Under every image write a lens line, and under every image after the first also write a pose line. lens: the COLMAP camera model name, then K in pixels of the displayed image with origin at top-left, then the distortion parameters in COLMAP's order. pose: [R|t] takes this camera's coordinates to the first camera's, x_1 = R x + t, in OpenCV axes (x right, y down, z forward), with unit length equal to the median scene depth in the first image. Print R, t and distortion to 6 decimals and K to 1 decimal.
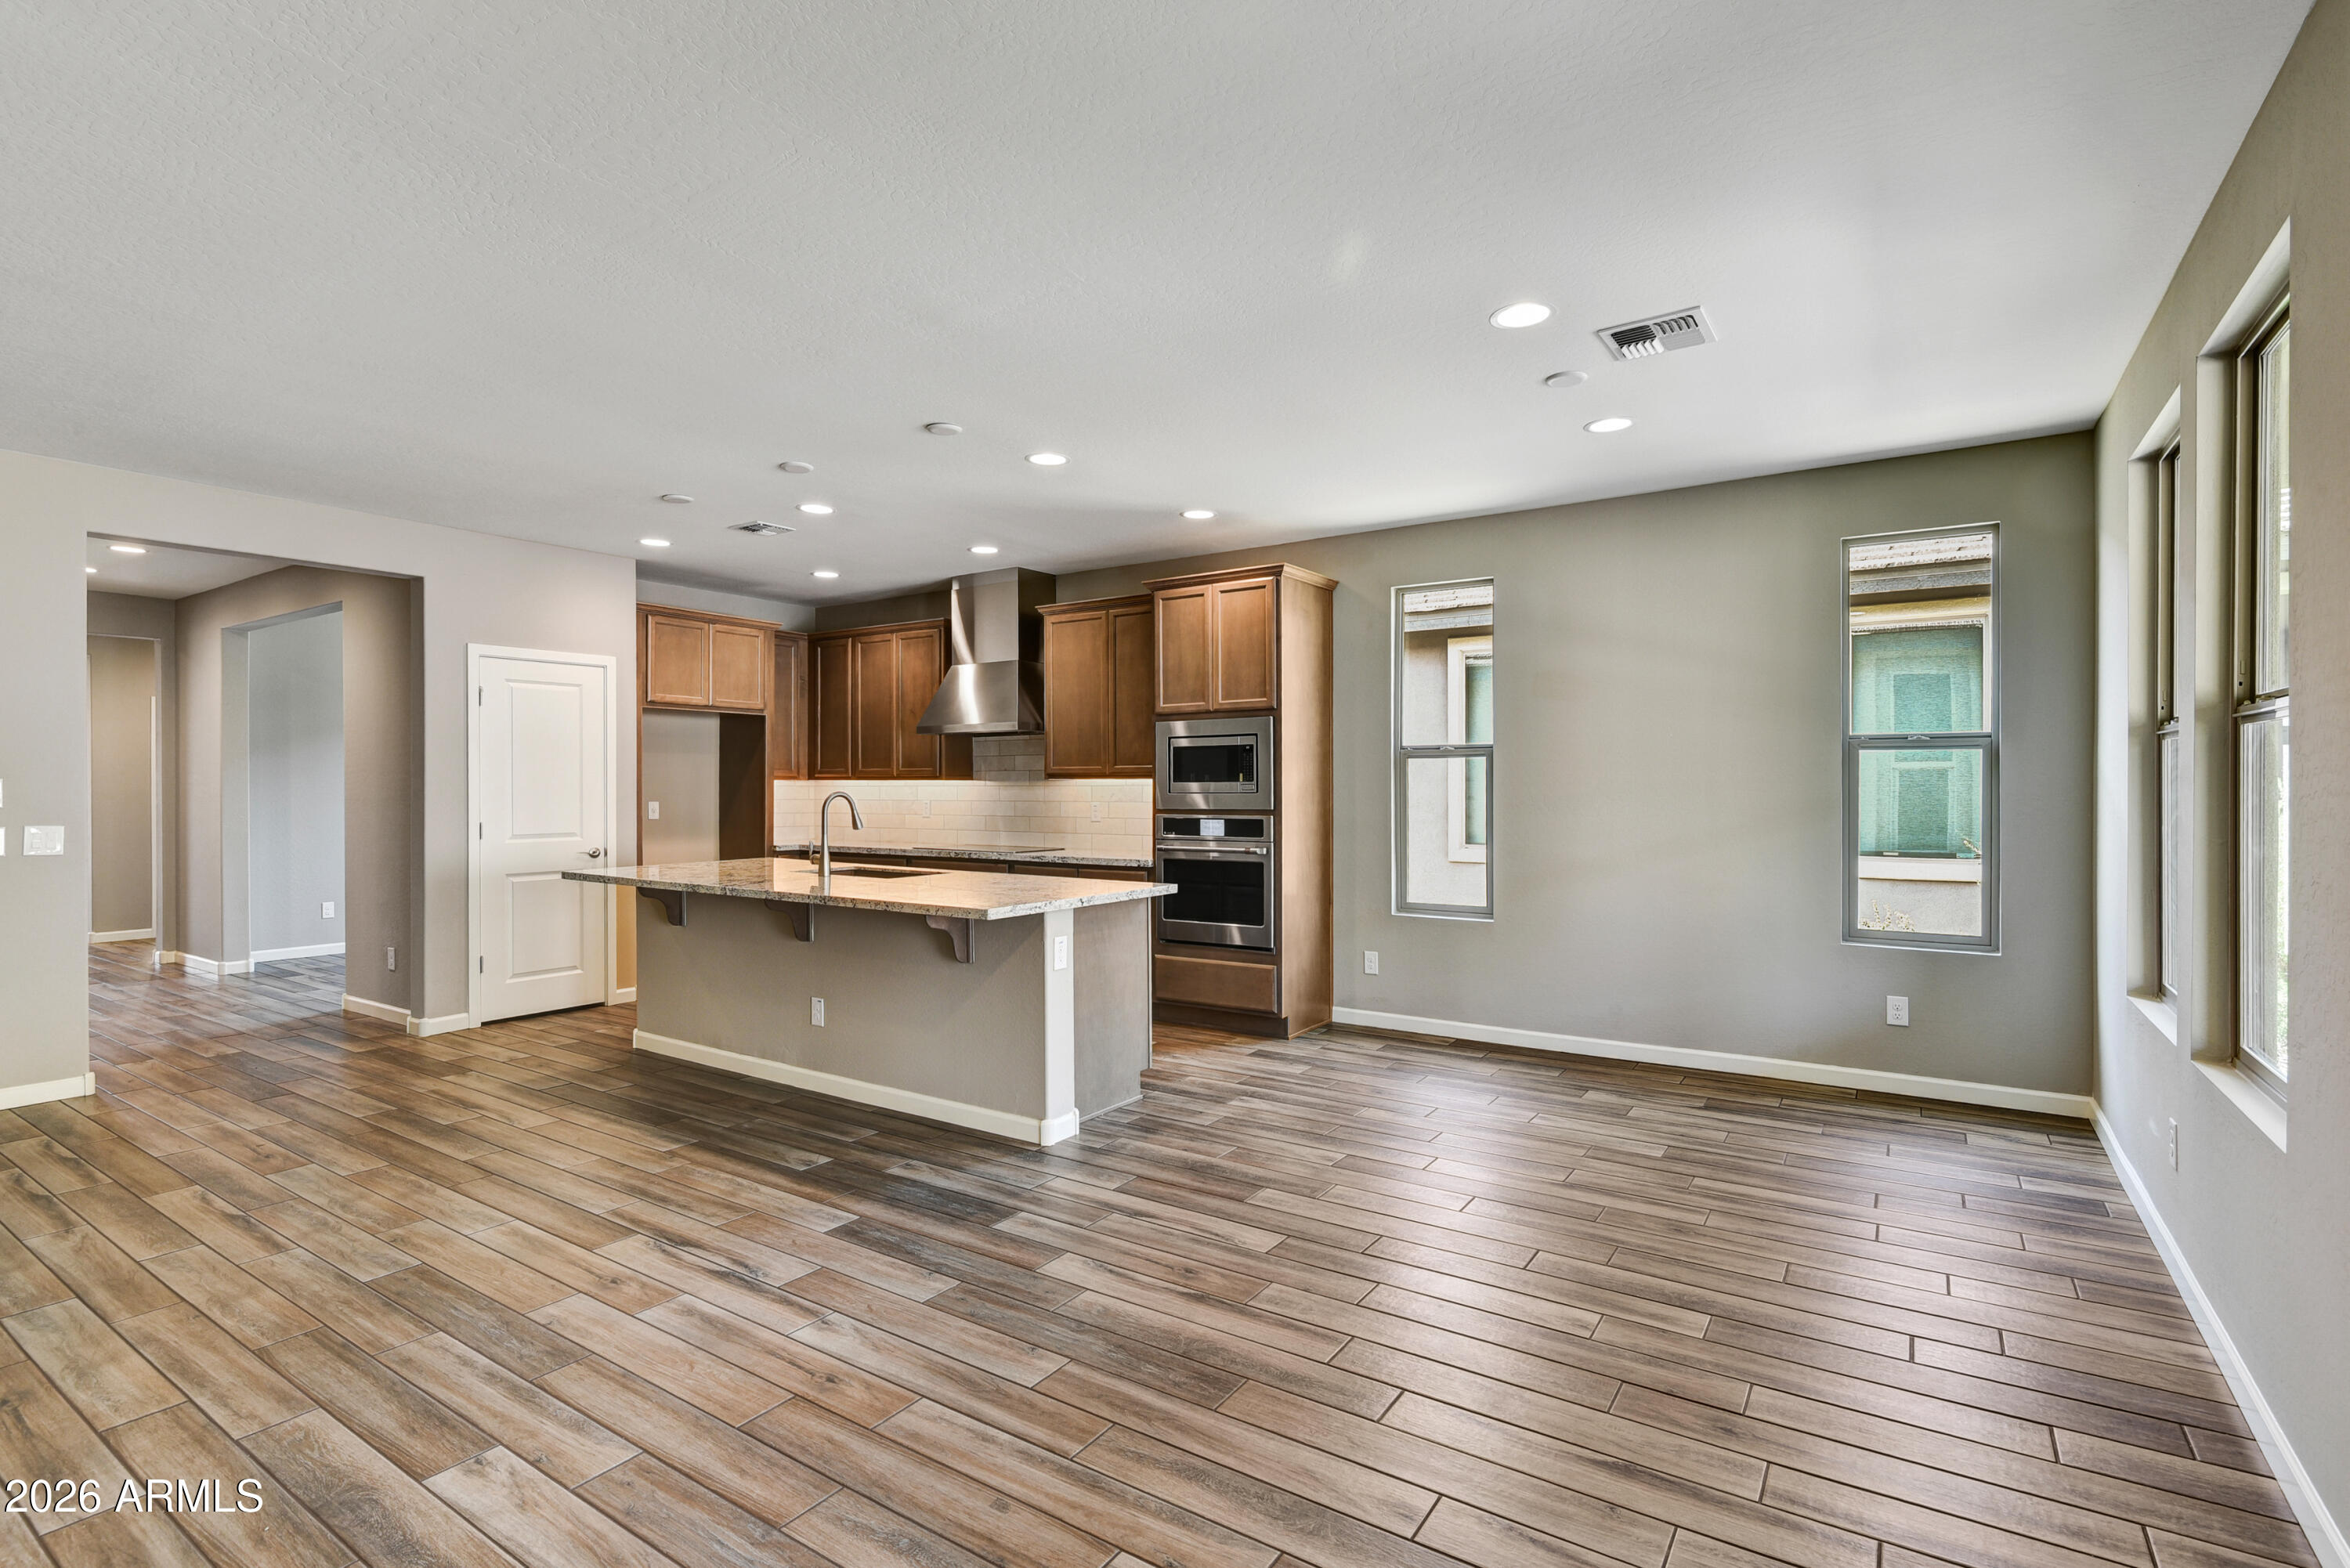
lens RADIAL K [[1096.7, 0, 1175.0], [0, 1096.7, 784.0], [0, 0, 1]] dist [-0.000398, -0.000706]
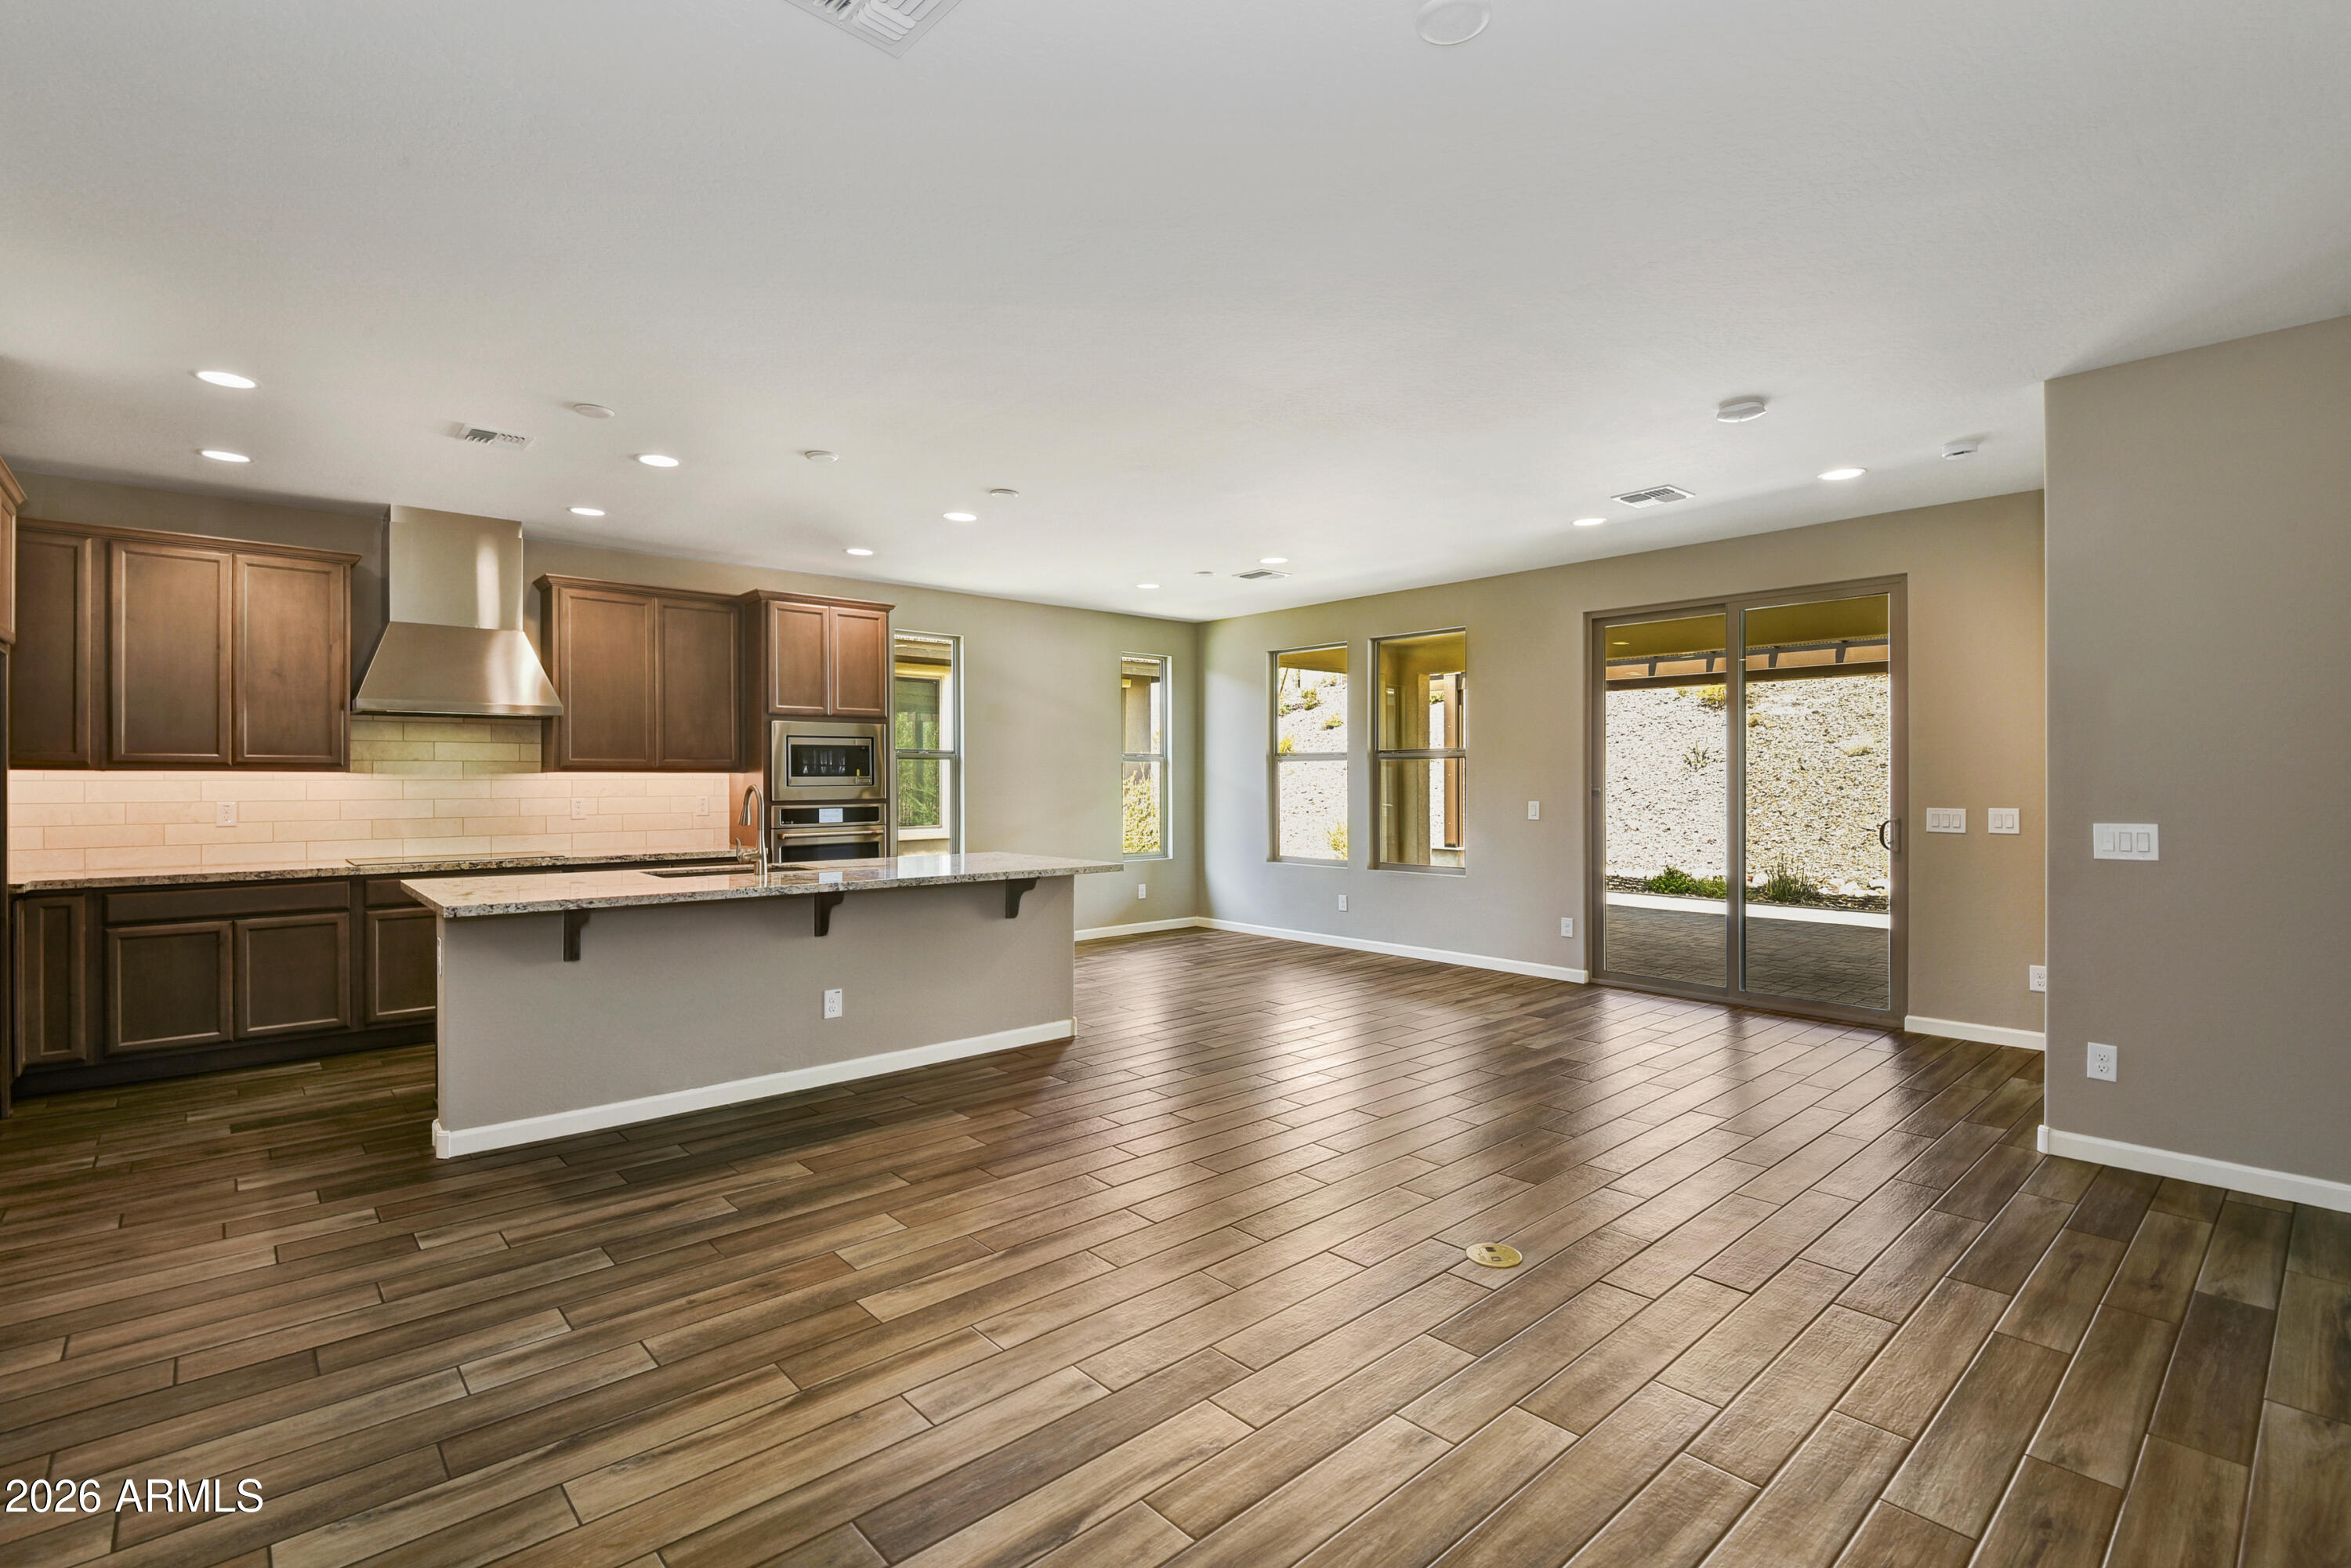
lens RADIAL K [[1035.8, 0, 1162.2], [0, 1035.8, 783.8], [0, 0, 1]] dist [-0.000315, -0.000087]
pose [[0.266118, -0.001877, 0.963939, -1.255569], [0.003526, 0.999993, 0.000974, 0.008554], [-0.963934, 0.003139, 0.266123, 0.499670]]
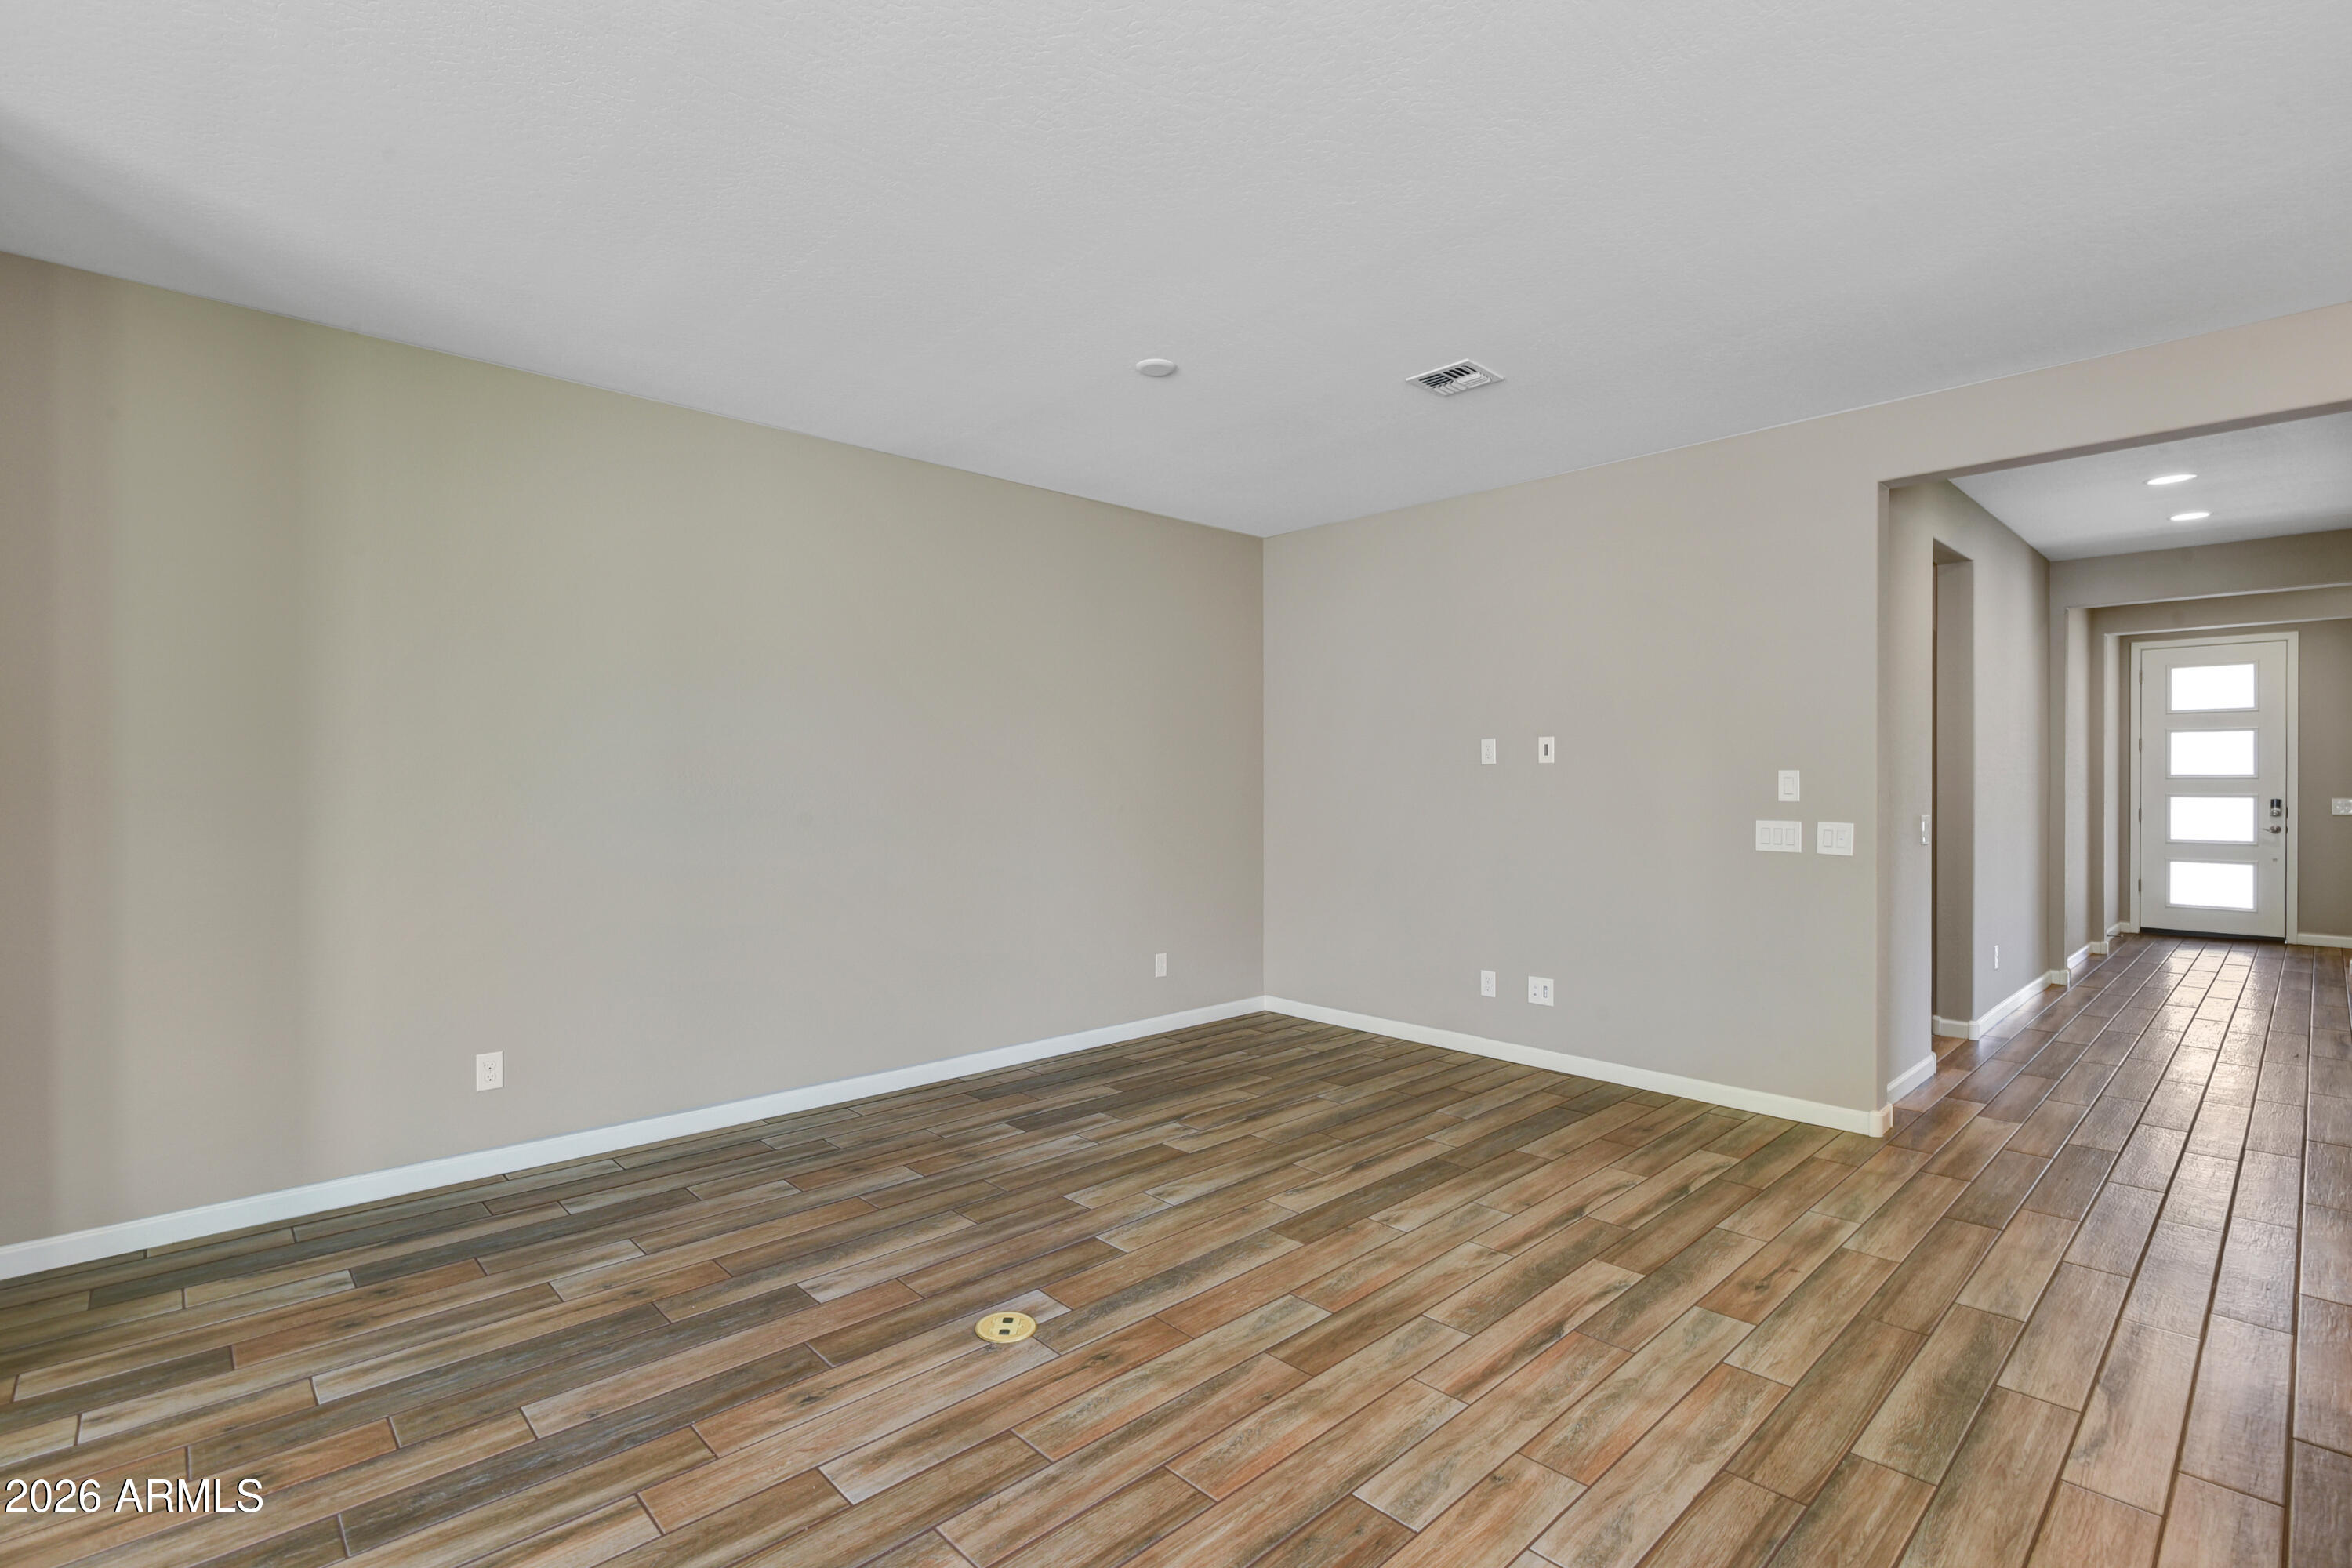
lens RADIAL K [[1097.7, 0, 1176.0], [0, 1097.7, 784.0], [0, 0, 1]] dist [-0.000398, -0.000706]
pose [[-0.226885, 0.003855, -0.973914, -0.029896], [-0.001262, 0.999990, 0.004252, 0.003520], [0.973921, 0.002194, -0.226878, 0.698056]]
